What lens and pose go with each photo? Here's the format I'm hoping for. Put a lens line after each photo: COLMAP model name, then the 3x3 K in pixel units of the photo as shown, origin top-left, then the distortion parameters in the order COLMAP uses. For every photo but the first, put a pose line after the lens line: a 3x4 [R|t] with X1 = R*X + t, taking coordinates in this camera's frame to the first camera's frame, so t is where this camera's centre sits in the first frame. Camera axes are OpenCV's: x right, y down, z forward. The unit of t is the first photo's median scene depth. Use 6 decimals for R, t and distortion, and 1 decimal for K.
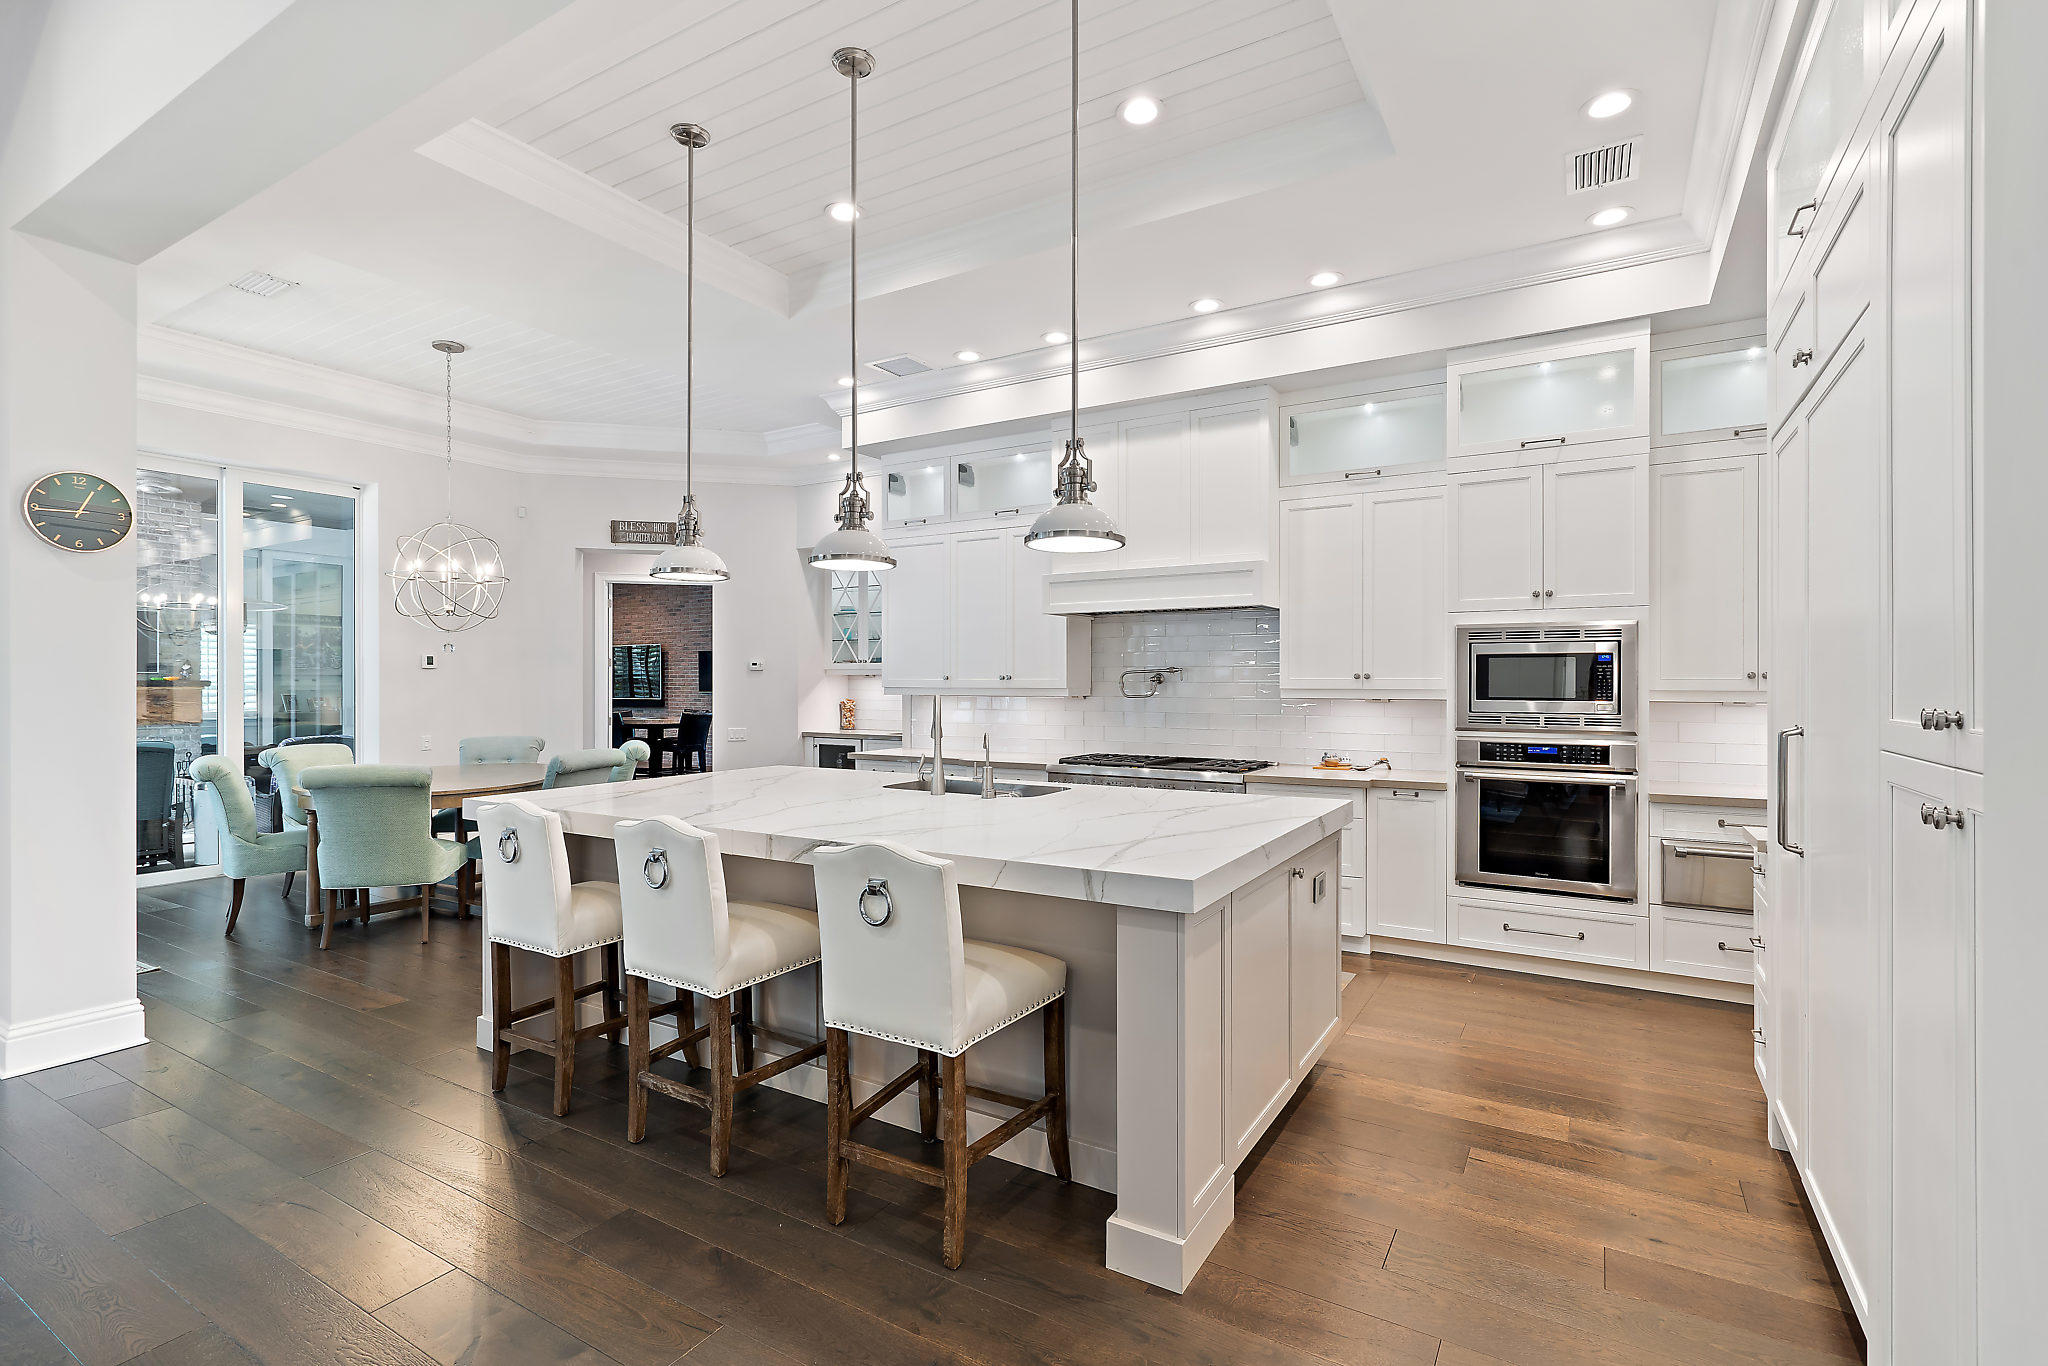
lens RADIAL K [[888.3, 0, 1073.9], [0, 888.3, 668.7], [0, 0, 1]] dist [-0.001500, -0.000542]
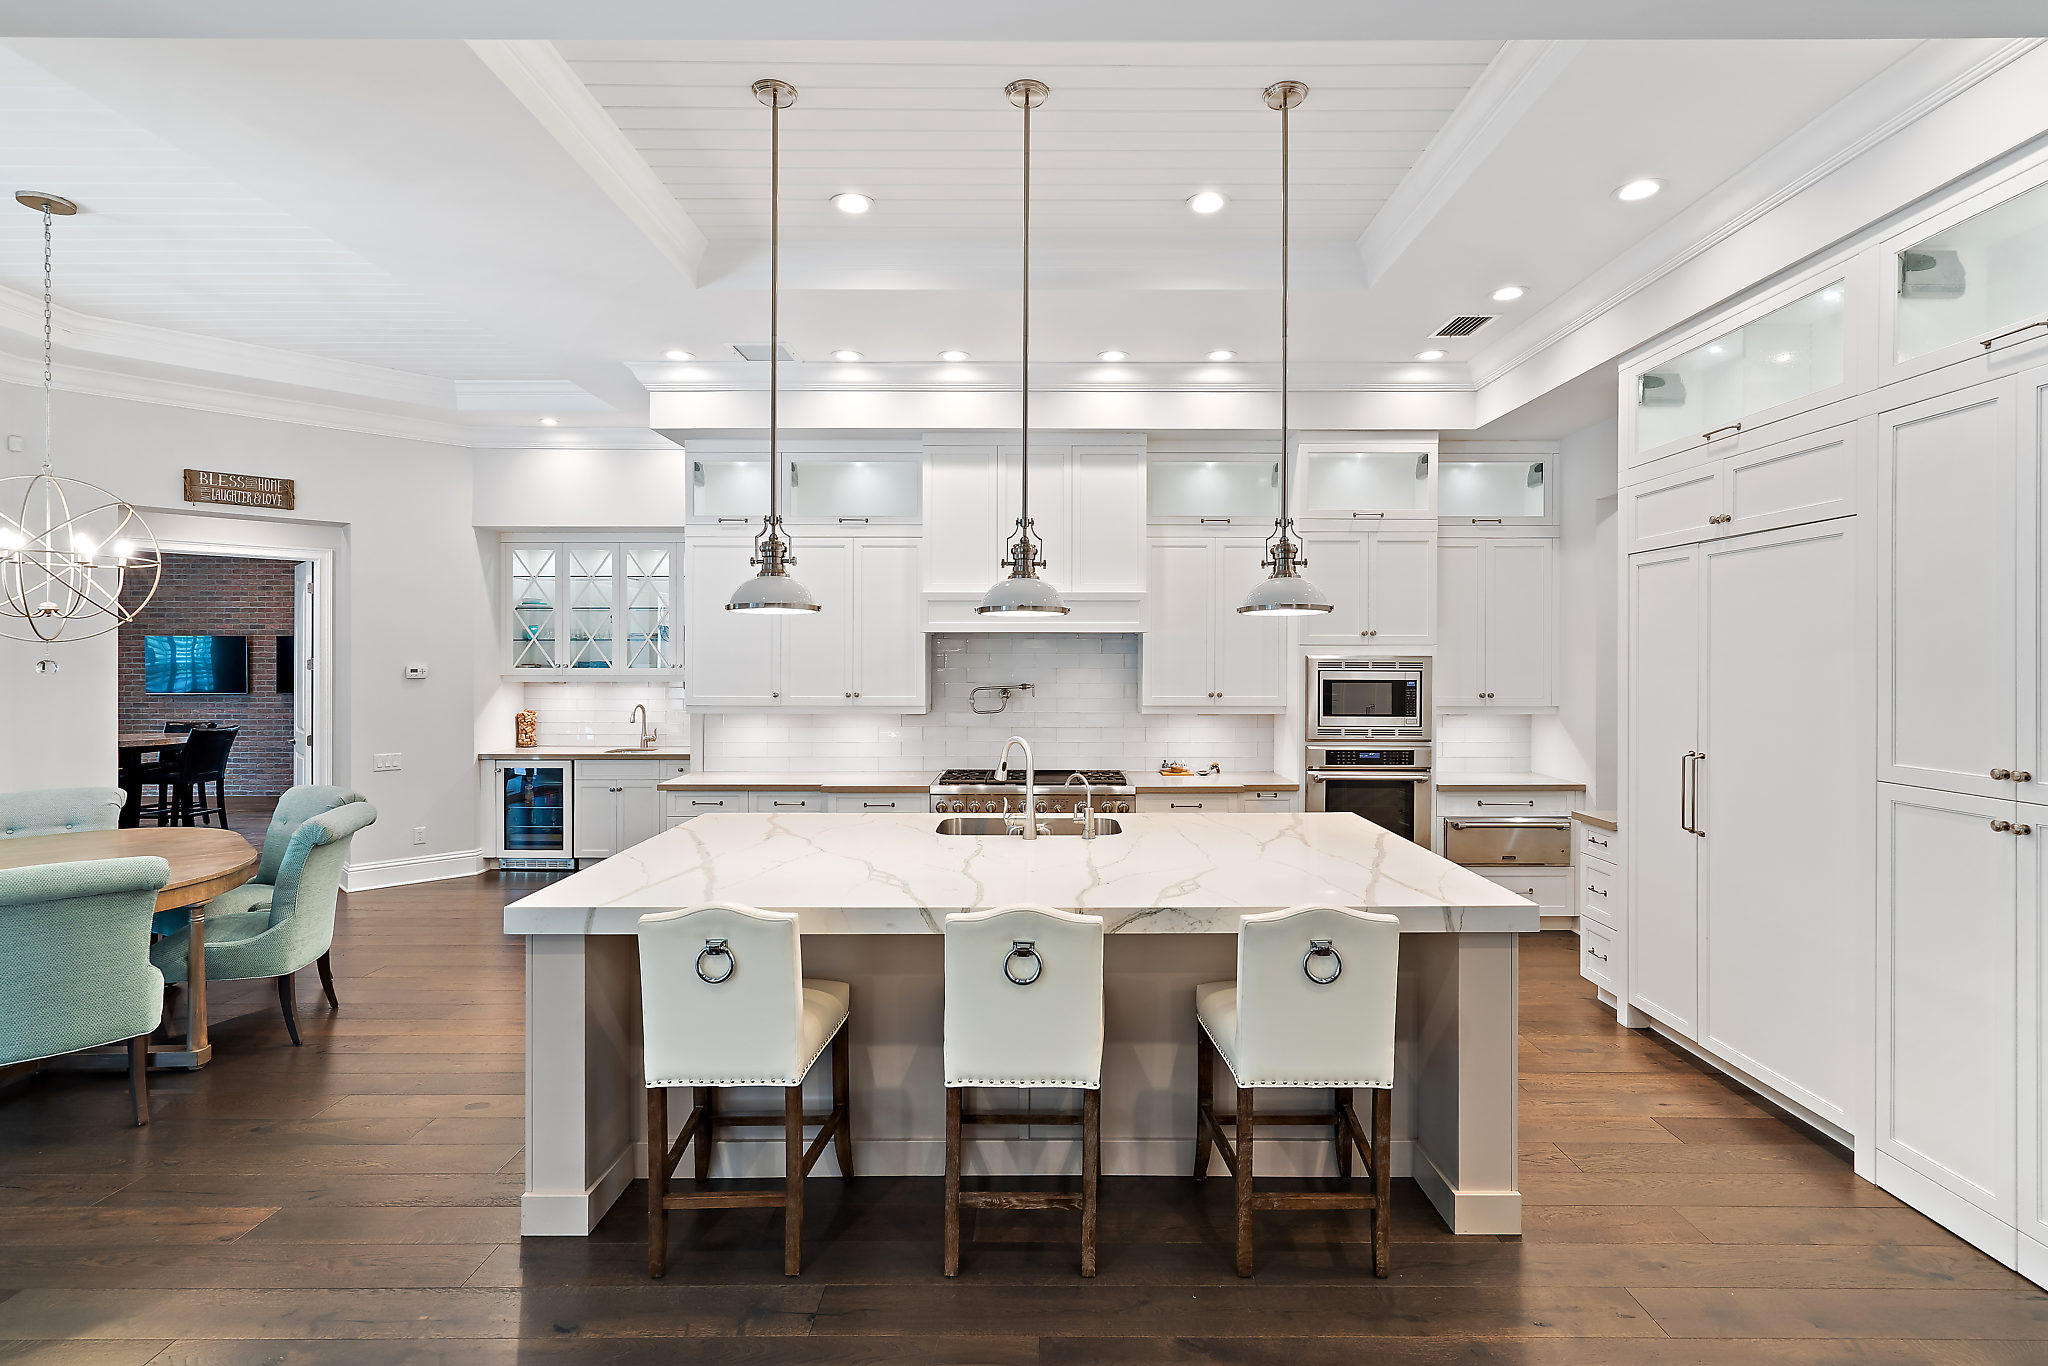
lens RADIAL K [[888.3, 0, 1013.6], [0, 888.3, 652.2], [0, 0, 1]] dist [-0.001500, -0.000542]
pose [[0.875744, 0.005387, 0.482745, -0.480679], [-0.008545, 0.999954, 0.004342, -0.051478], [-0.482700, -0.007927, 0.875750, 0.107438]]
